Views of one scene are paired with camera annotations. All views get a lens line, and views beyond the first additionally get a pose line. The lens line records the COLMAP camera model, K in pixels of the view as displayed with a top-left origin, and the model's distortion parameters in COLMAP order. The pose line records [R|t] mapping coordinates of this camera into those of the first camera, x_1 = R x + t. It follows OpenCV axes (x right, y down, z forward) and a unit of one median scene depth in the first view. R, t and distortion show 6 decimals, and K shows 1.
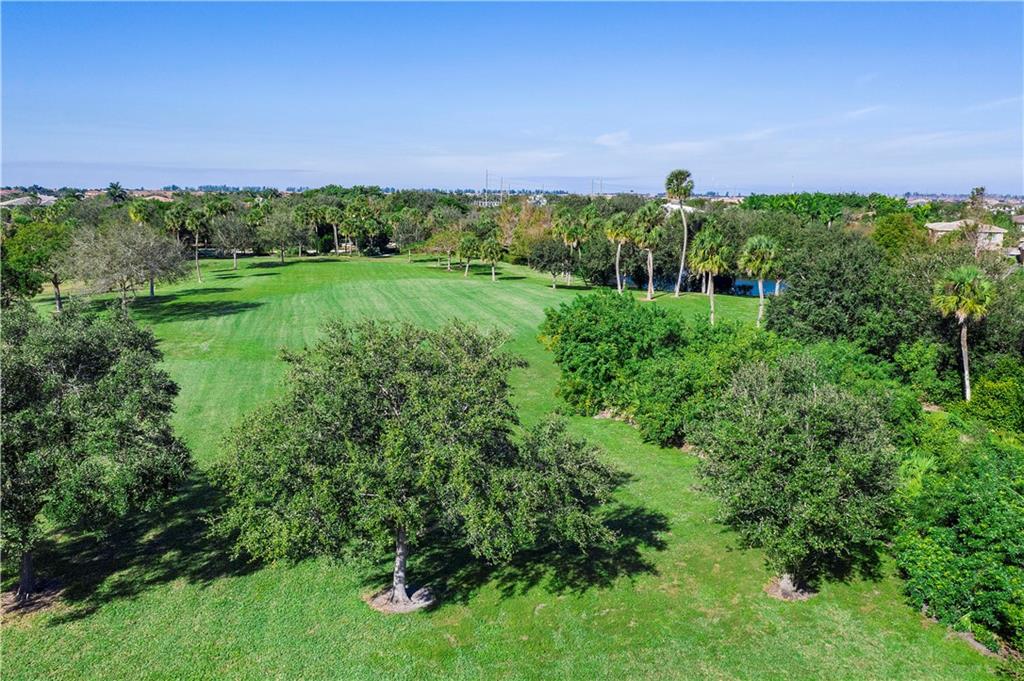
lens RADIAL K [[805.7, 0, 512.0], [0, 805.7, 340.5], [0, 0, 1]] dist [-0.004213, -0.002600]
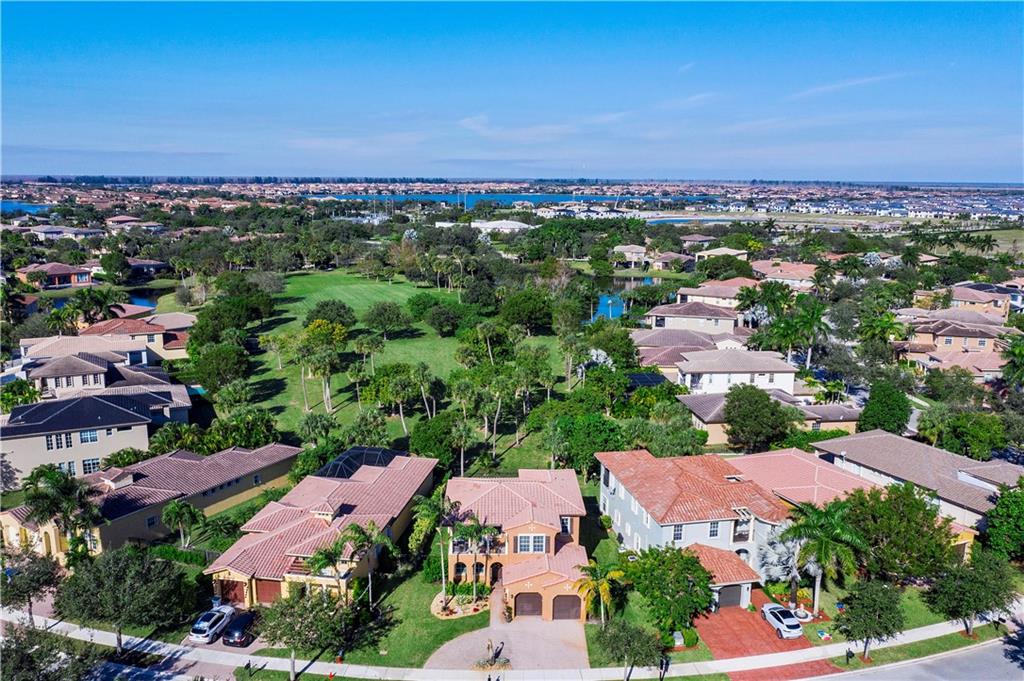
lens RADIAL K [[805.7, 0, 512.0], [0, 805.7, 340.5], [0, 0, 1]] dist [-0.004213, -0.002600]
pose [[0.989709, -0.030609, 0.139779, -0.004362], [0.027617, 0.999347, 0.023291, 0.034093], [-0.140401, -0.019191, 0.989909, -1.096325]]
